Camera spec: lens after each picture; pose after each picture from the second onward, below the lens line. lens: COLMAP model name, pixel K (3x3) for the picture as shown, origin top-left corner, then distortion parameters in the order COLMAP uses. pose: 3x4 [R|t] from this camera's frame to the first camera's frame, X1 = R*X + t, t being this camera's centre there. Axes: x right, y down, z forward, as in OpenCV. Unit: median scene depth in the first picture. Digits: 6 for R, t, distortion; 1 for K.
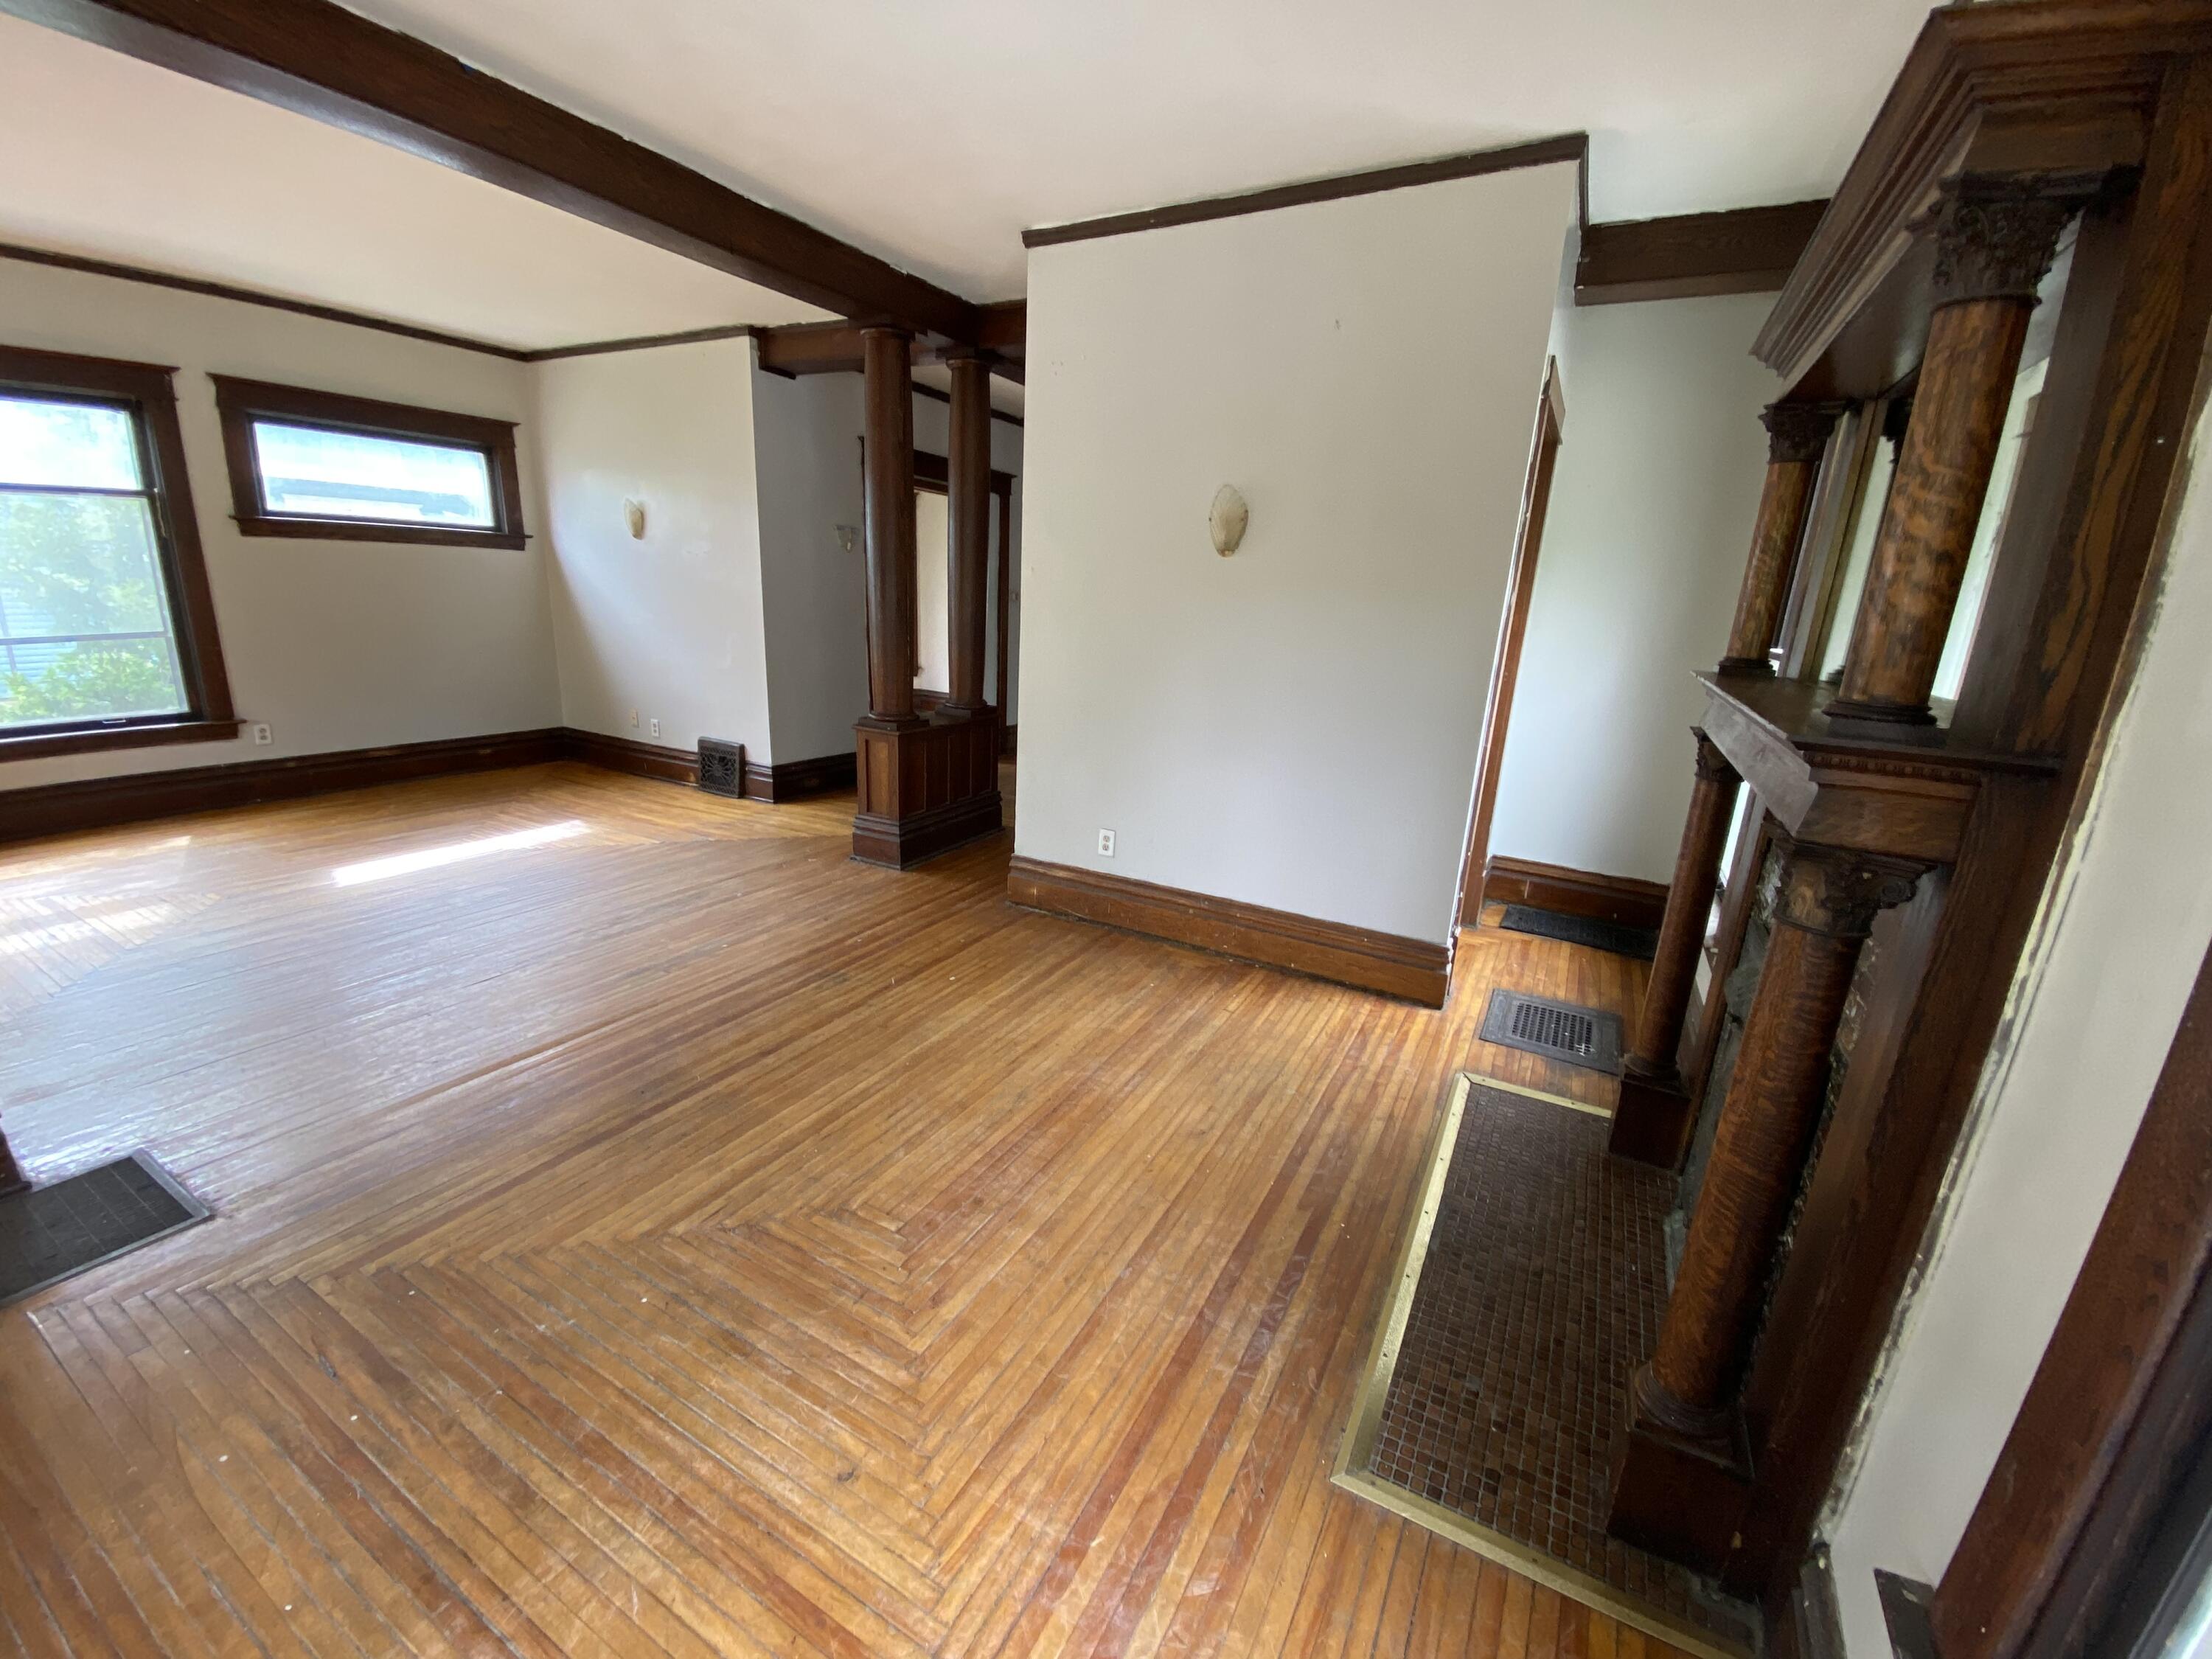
lens RADIAL K [[903.0, 0, 1111.3], [0, 903.0, 839.9], [0, 0, 1]] dist [0.000410, -0.011089]
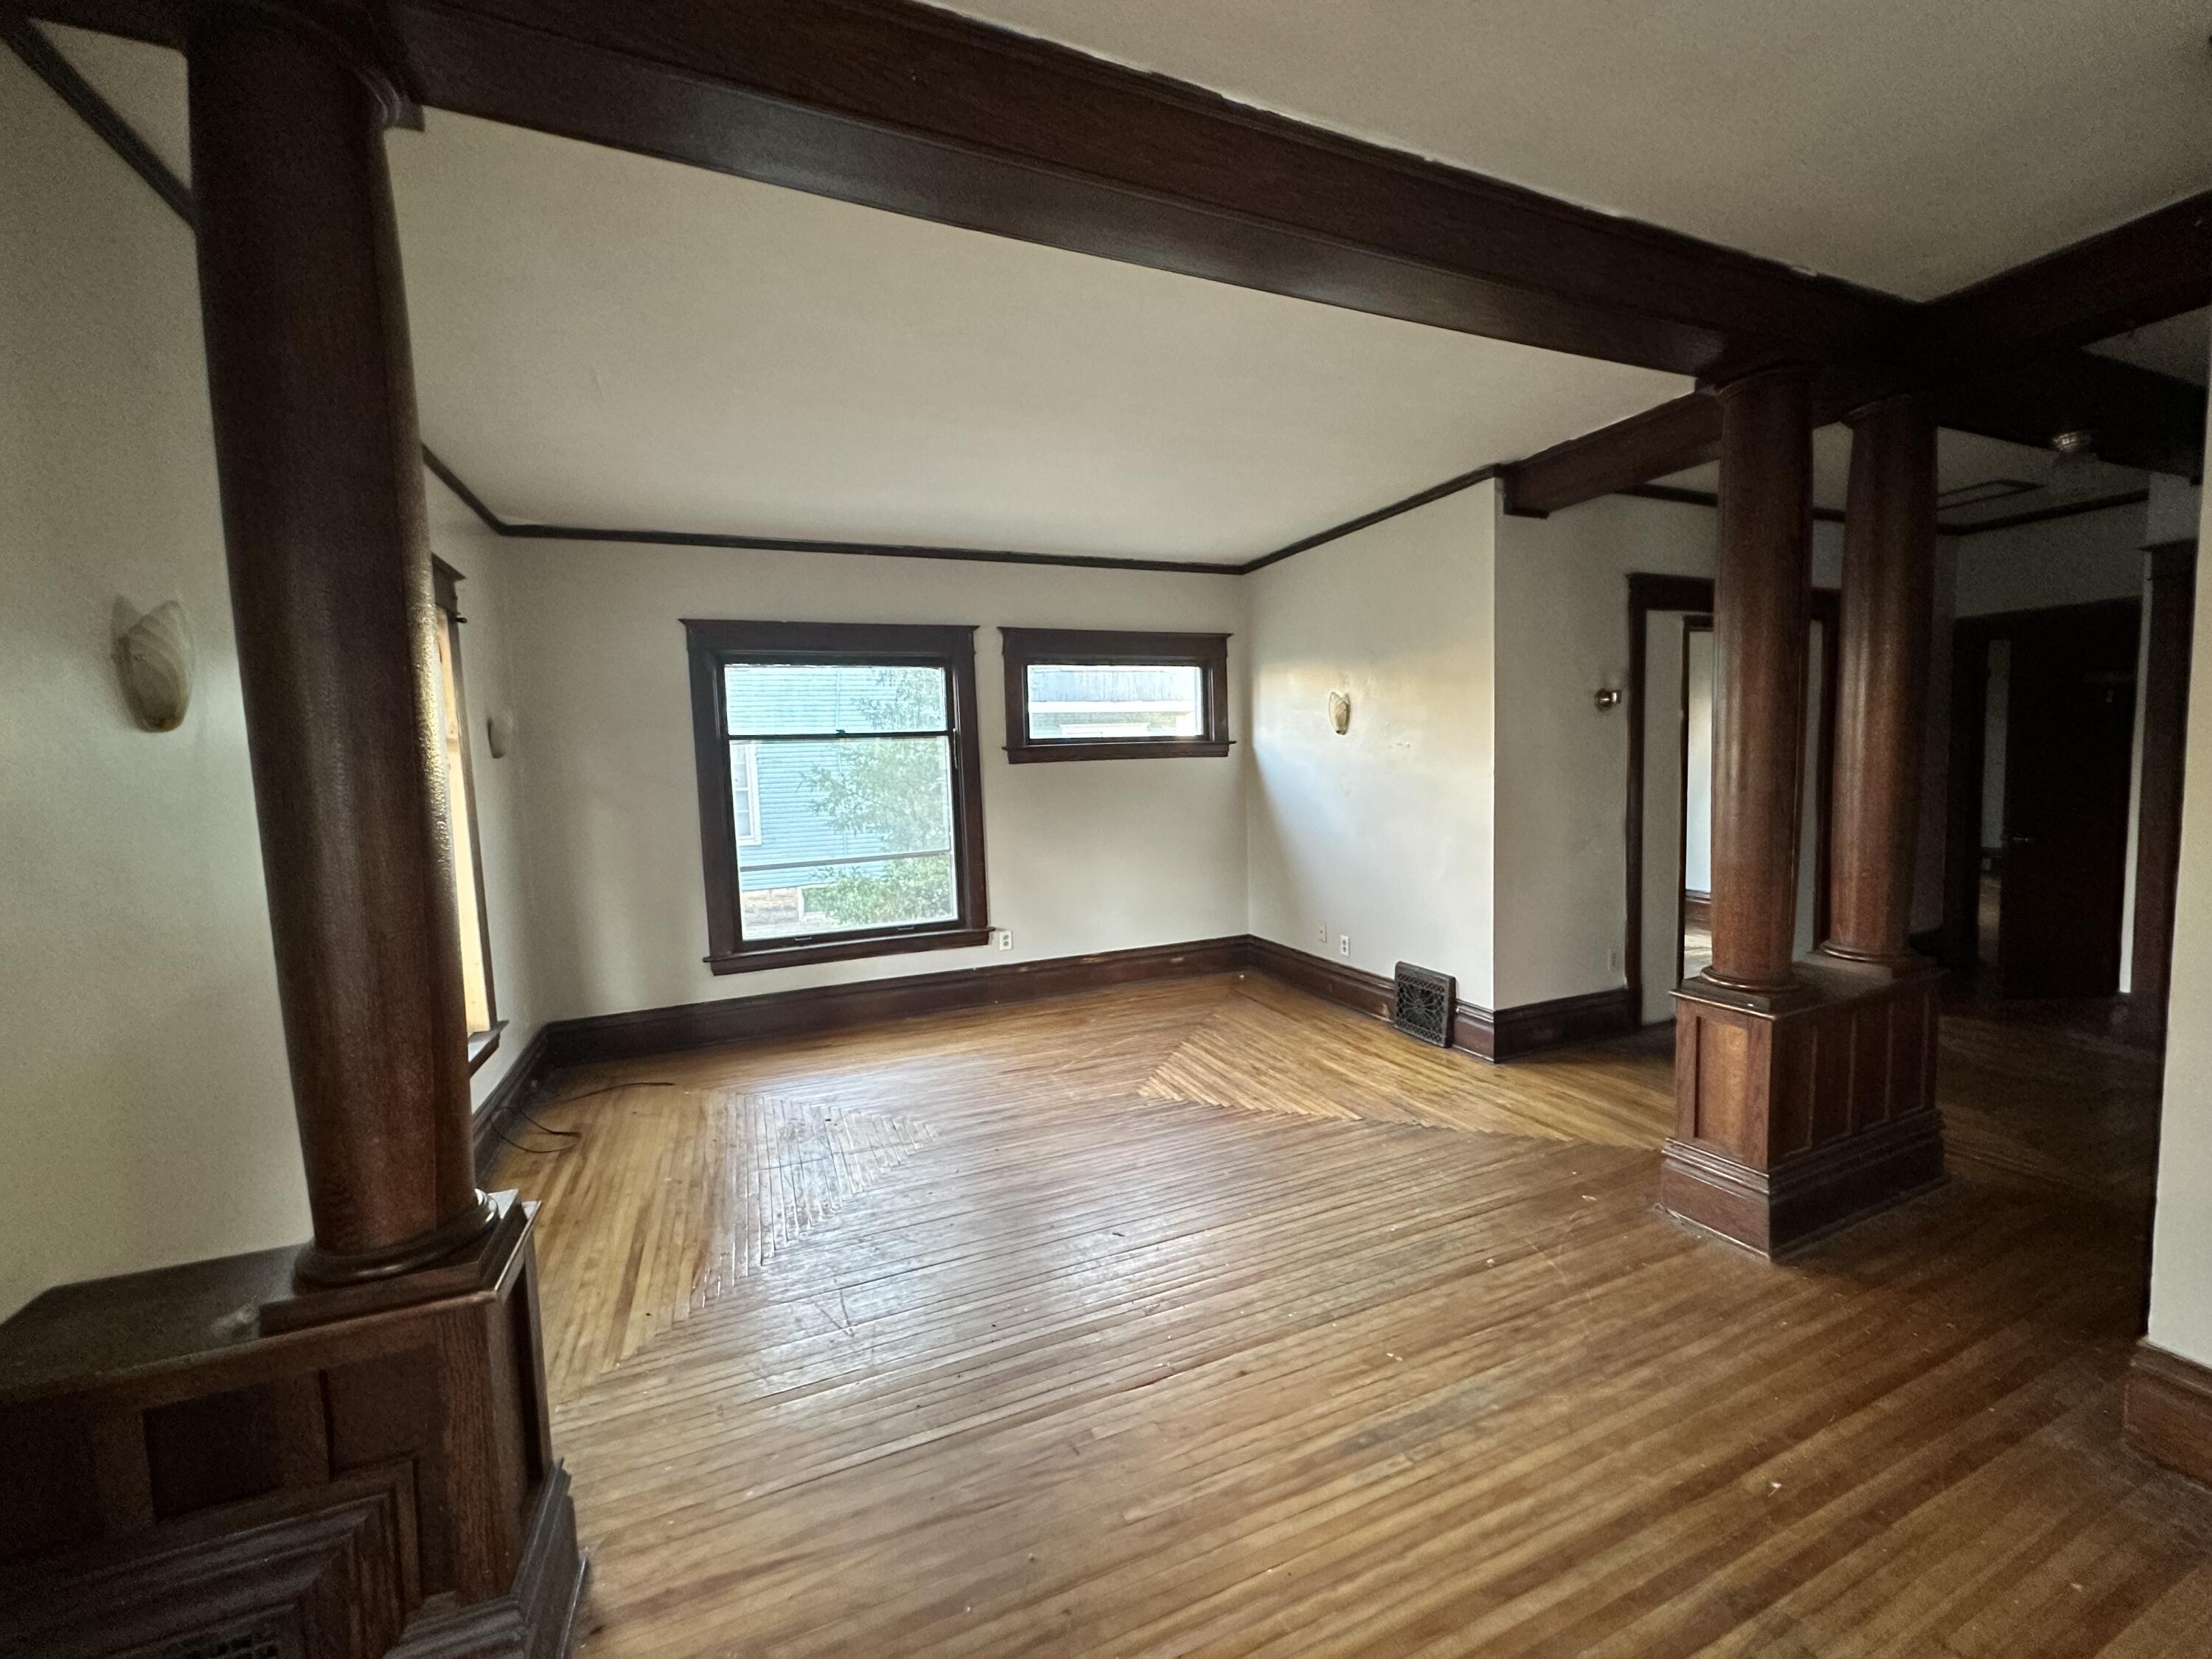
lens RADIAL K [[878.1, 0, 1106.0], [0, 878.1, 829.5], [0, 0, 1]] dist [-0.004541, 0.002280]
pose [[0.773963, -0.025367, -0.632723, -0.185758], [-0.099308, 0.981971, -0.160845, -0.093558], [0.625396, 0.187323, 0.757489, 0.254184]]
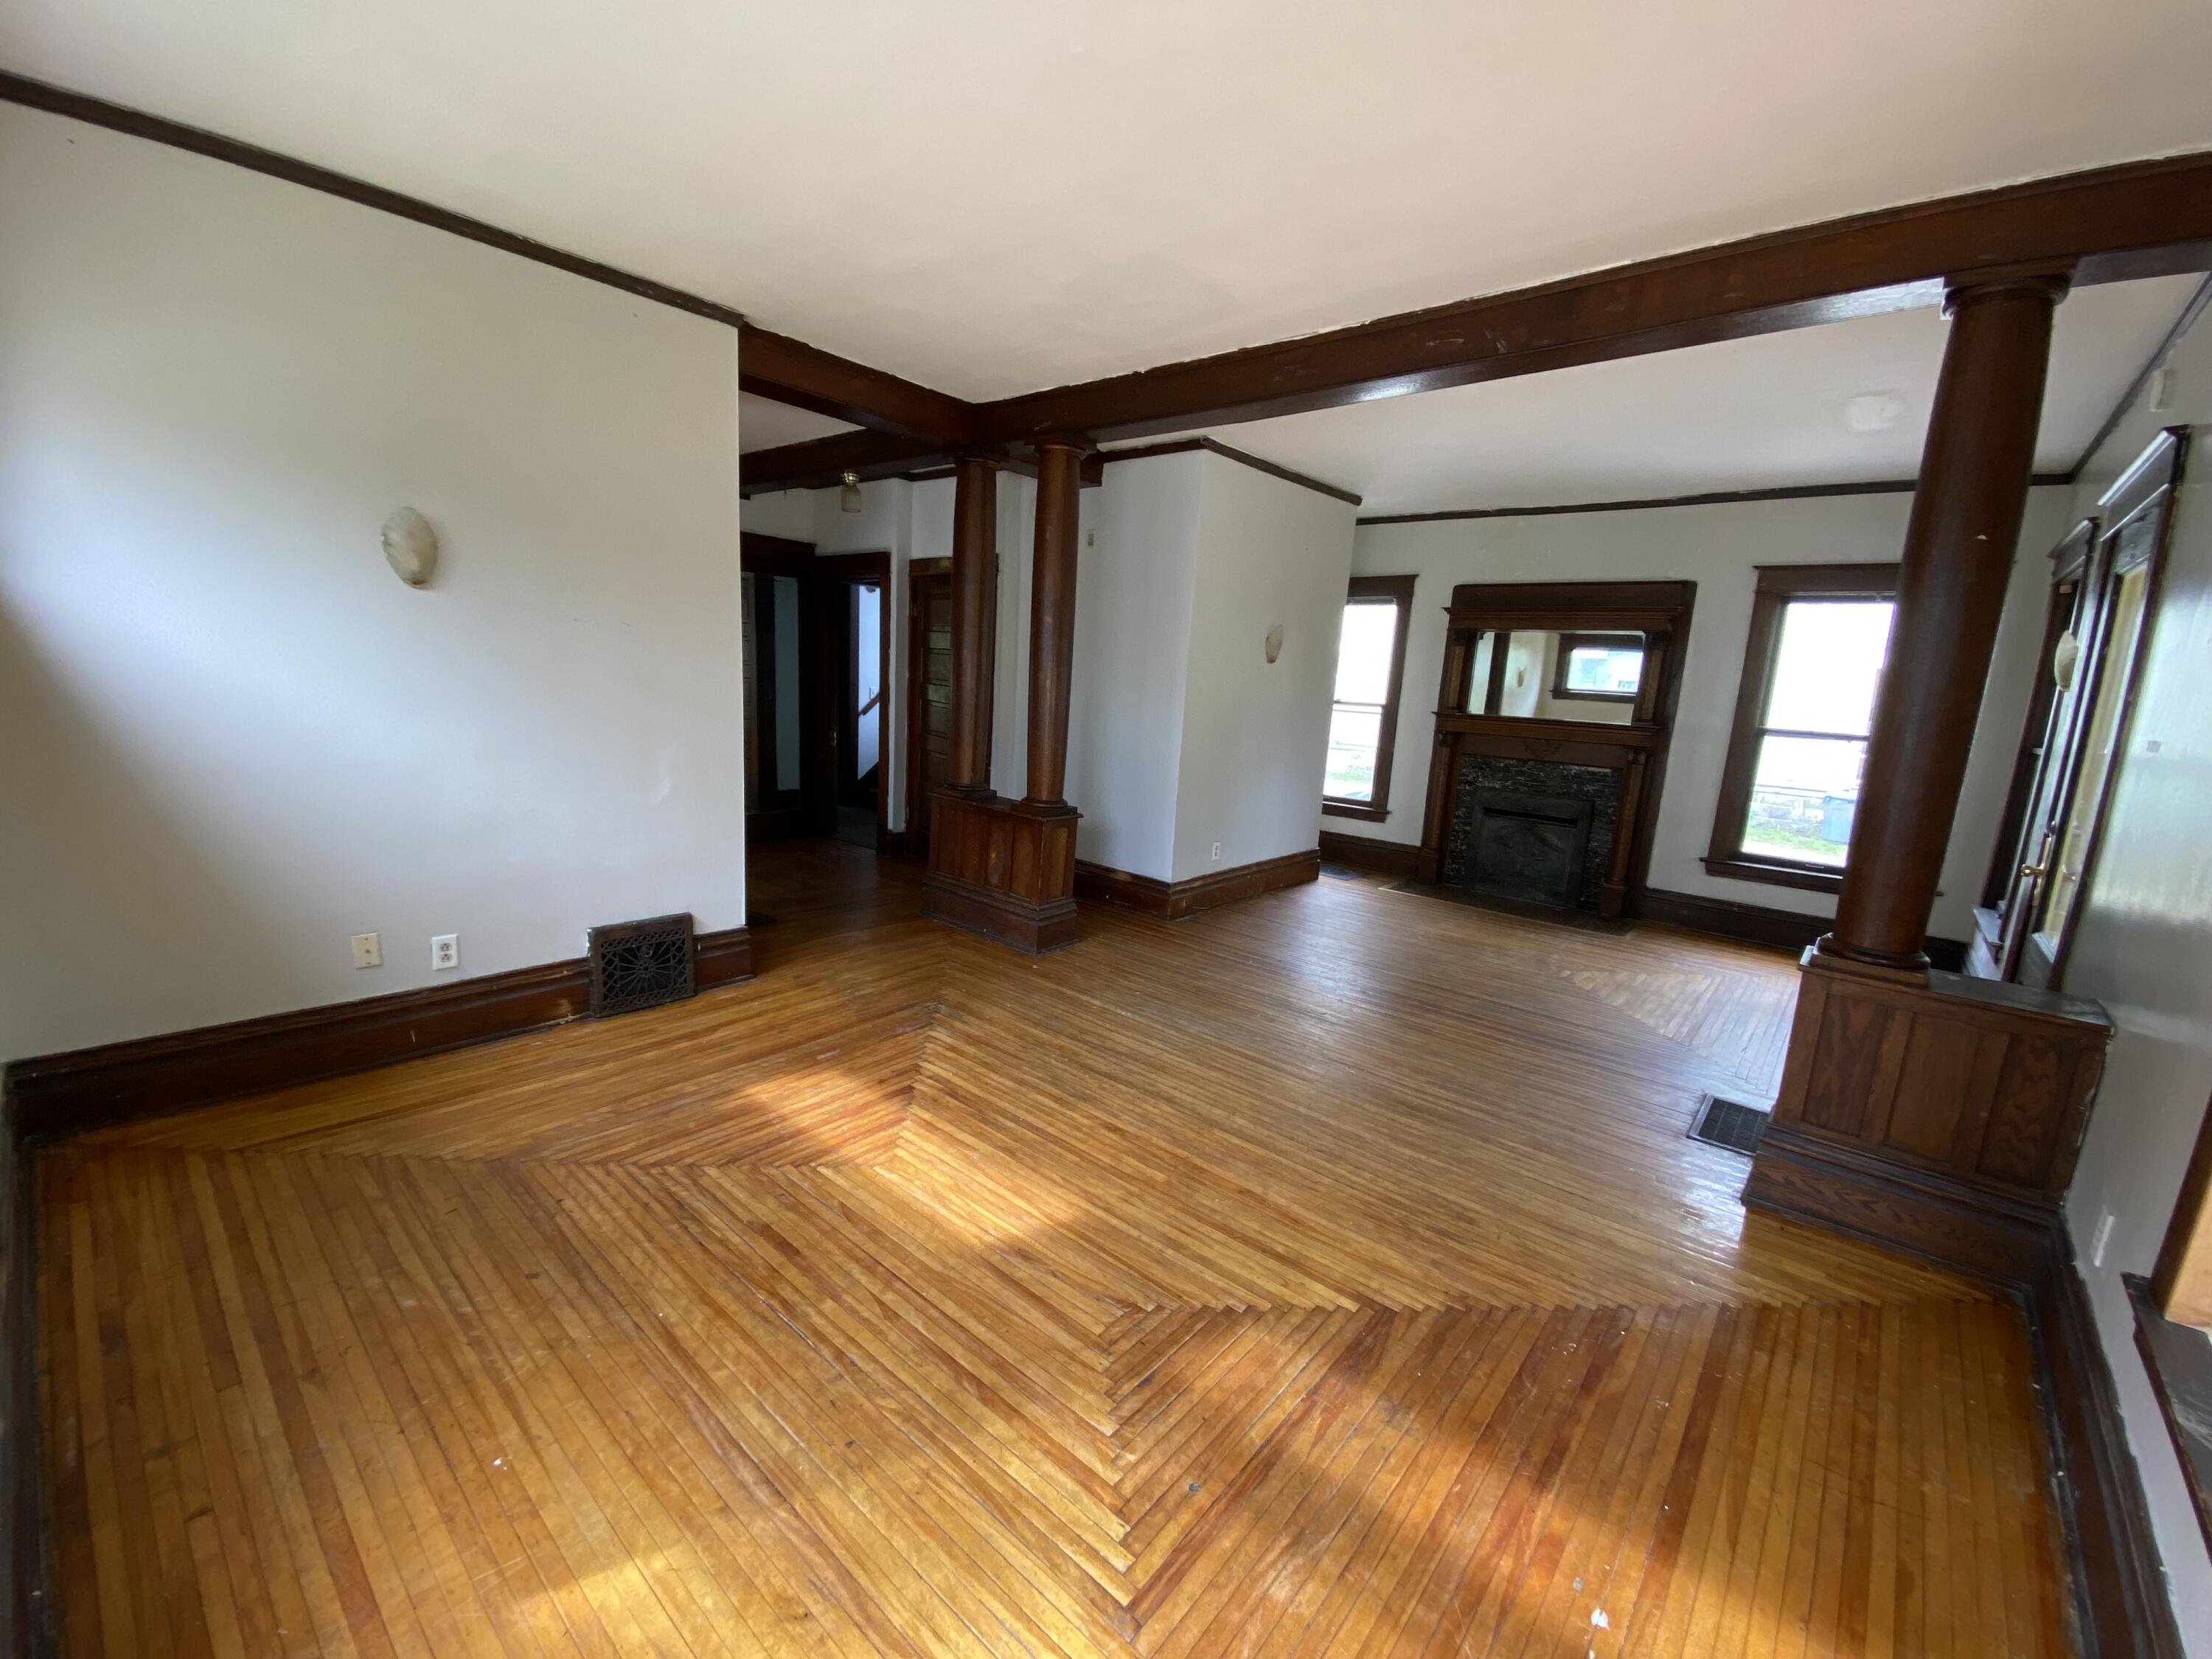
lens RADIAL K [[901.4, 0, 1093.2], [0, 901.4, 828.0], [0, 0, 1]] dist [0.027686, -0.025432]
pose [[0.229085, -0.212925, 0.949833, -1.132006], [0.213305, 0.963047, 0.164441, -0.248908], [-0.949748, 0.164934, 0.266038, 0.625603]]
